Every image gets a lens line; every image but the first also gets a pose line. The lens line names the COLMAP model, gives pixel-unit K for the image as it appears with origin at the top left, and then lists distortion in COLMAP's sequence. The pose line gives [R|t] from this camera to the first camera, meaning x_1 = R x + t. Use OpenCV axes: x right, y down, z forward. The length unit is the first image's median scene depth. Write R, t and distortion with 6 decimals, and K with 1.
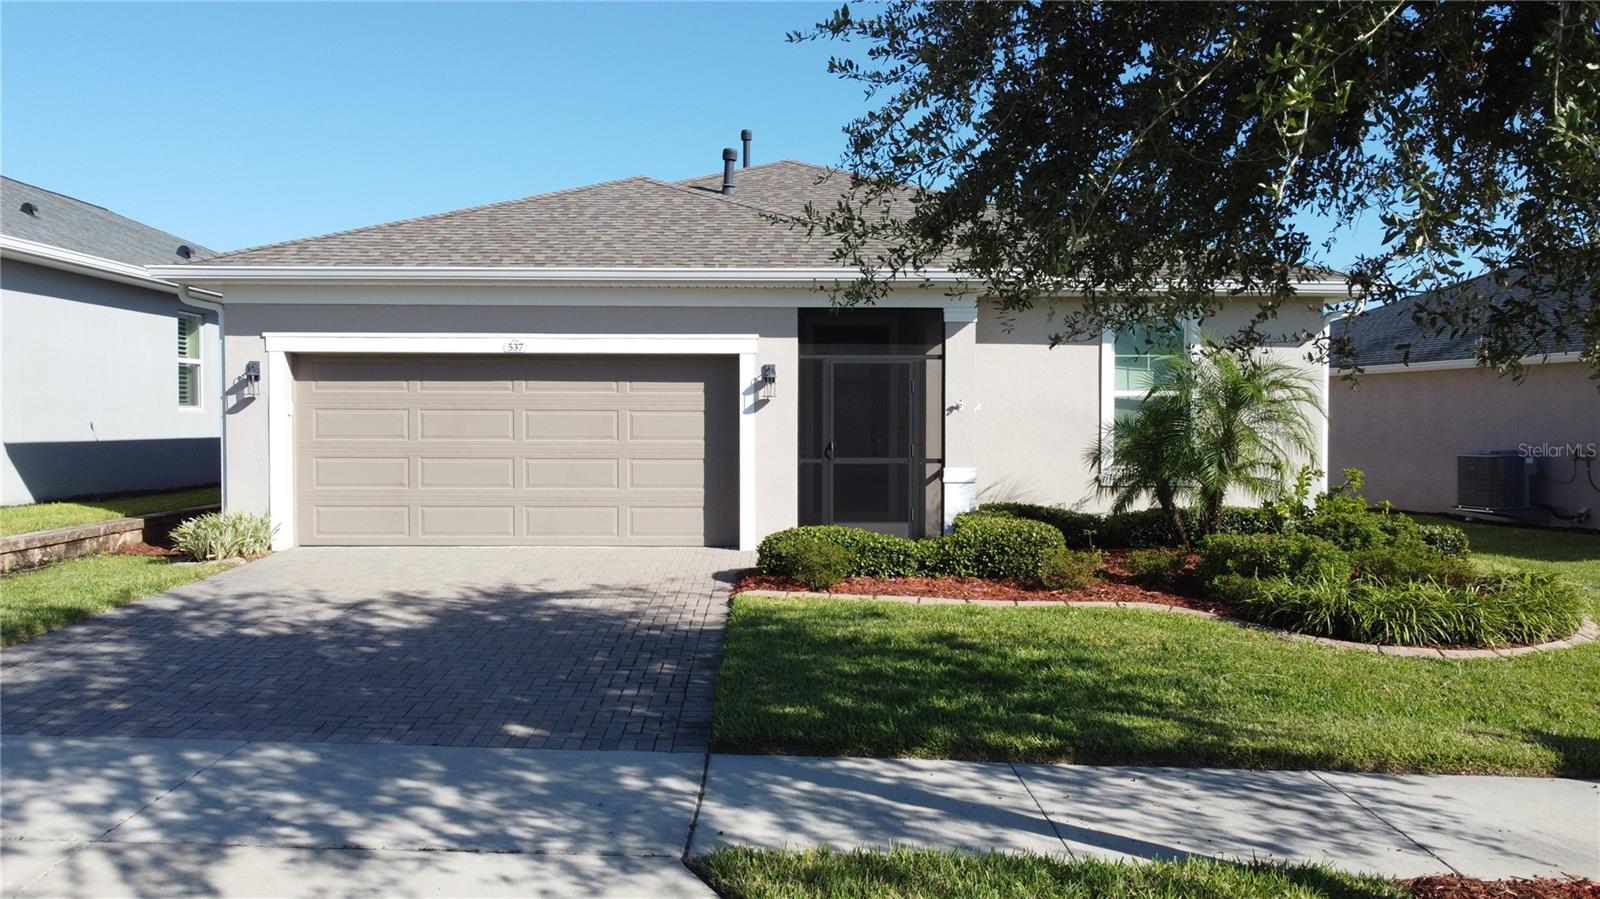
lens RADIAL K [[1207.9, 0, 800.0], [0, 1207.9, 449.5], [0, 0, 1]] dist [0.008583, -0.020575]
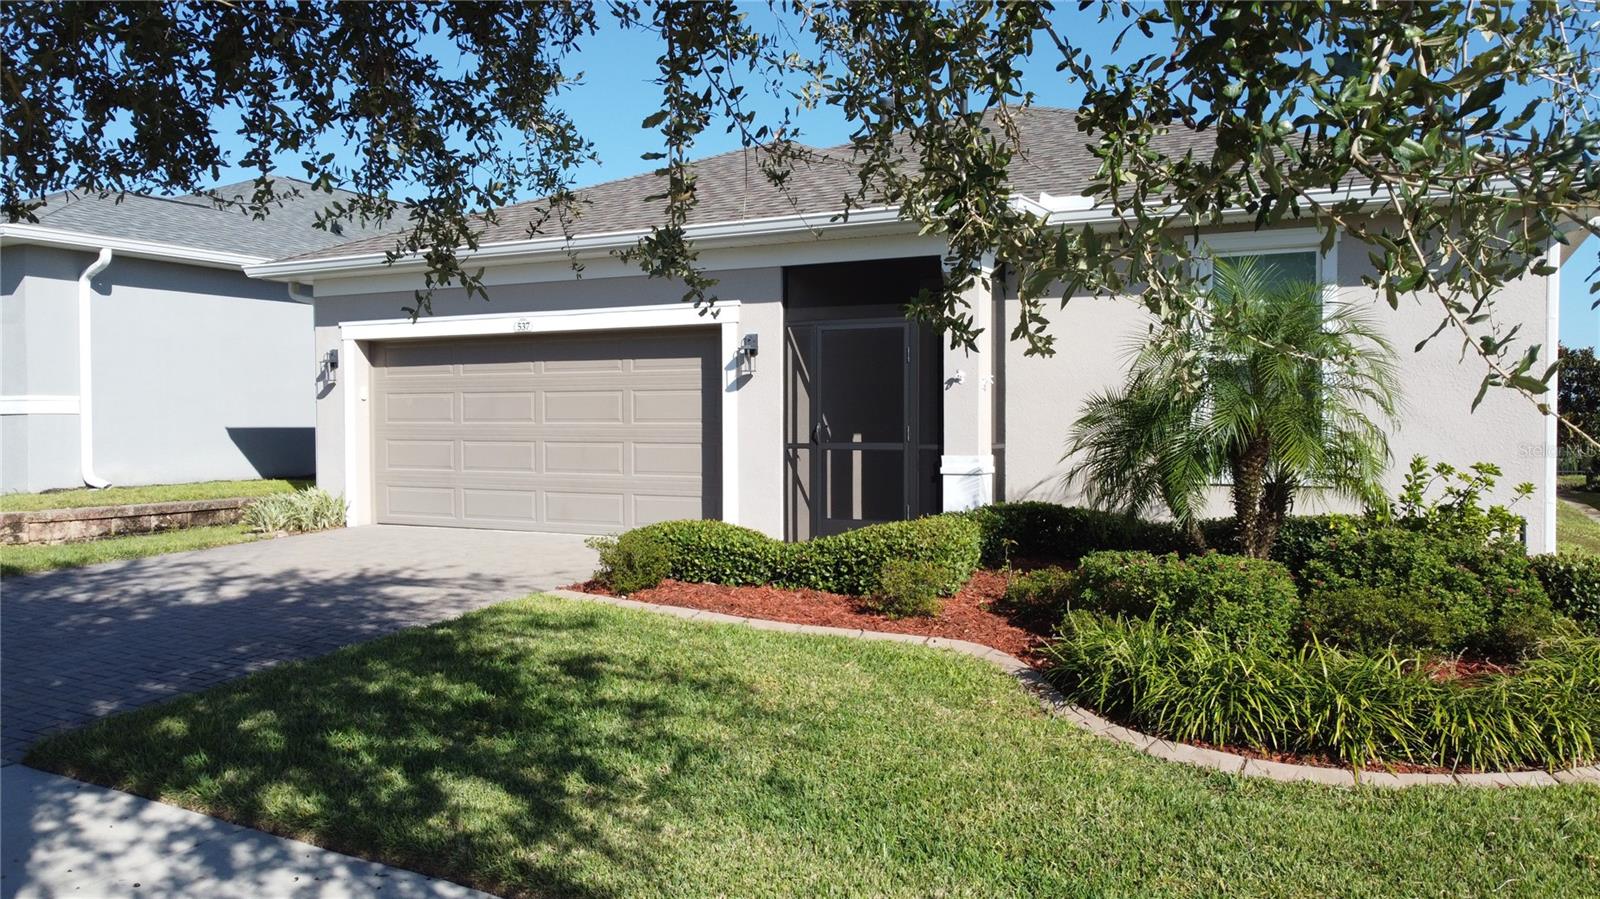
lens RADIAL K [[1213.2, 0, 800.0], [0, 1213.2, 449.5], [0, 0, 1]] dist [0.002980, 0.007686]
pose [[0.876300, 0.007815, -0.481703, 0.430953], [-0.006232, 0.999969, 0.004887, 0.008015], [0.481726, -0.001281, 0.876321, 0.255216]]
